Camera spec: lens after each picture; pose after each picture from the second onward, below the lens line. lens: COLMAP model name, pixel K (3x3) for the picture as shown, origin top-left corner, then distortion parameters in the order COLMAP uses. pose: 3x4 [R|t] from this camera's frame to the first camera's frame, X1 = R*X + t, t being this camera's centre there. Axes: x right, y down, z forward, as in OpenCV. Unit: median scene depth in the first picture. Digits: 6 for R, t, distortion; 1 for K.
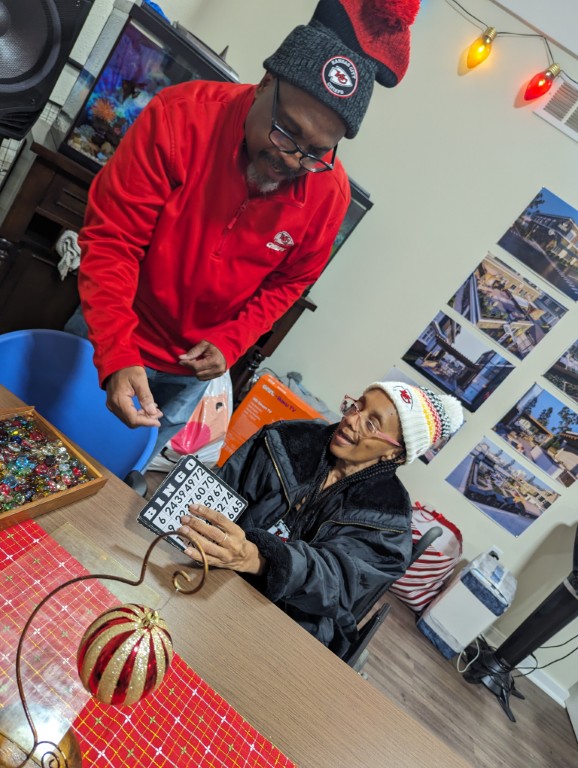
lens RADIAL K [[533.7, 0, 289.0], [0, 533.7, 384.0], [0, 0, 1]] dist [0.003026, 0.000616]
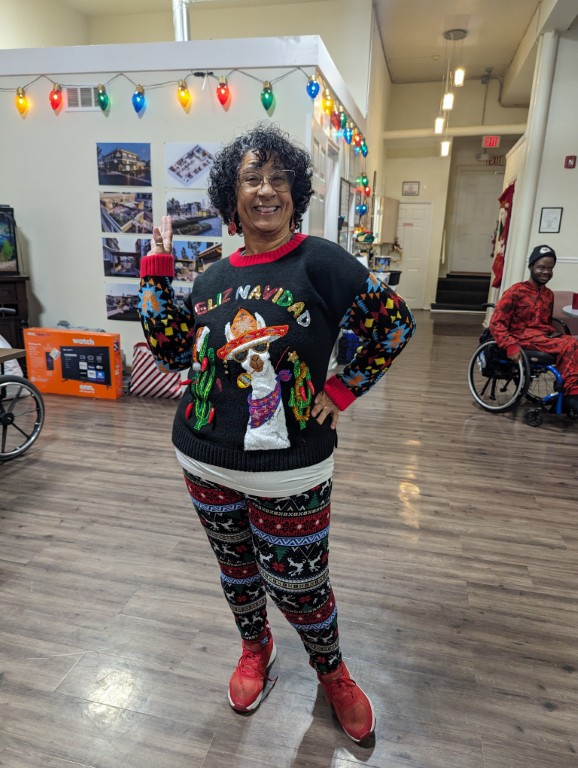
lens RADIAL K [[533.7, 0, 289.0], [0, 533.7, 384.0], [0, 0, 1]] dist [0.003026, 0.000616]
pose [[0.832495, -0.549598, -0.069961, 0.645166], [0.544602, 0.834973, -0.078927, 0.693873], [0.101793, 0.027605, 0.994422, -0.565514]]
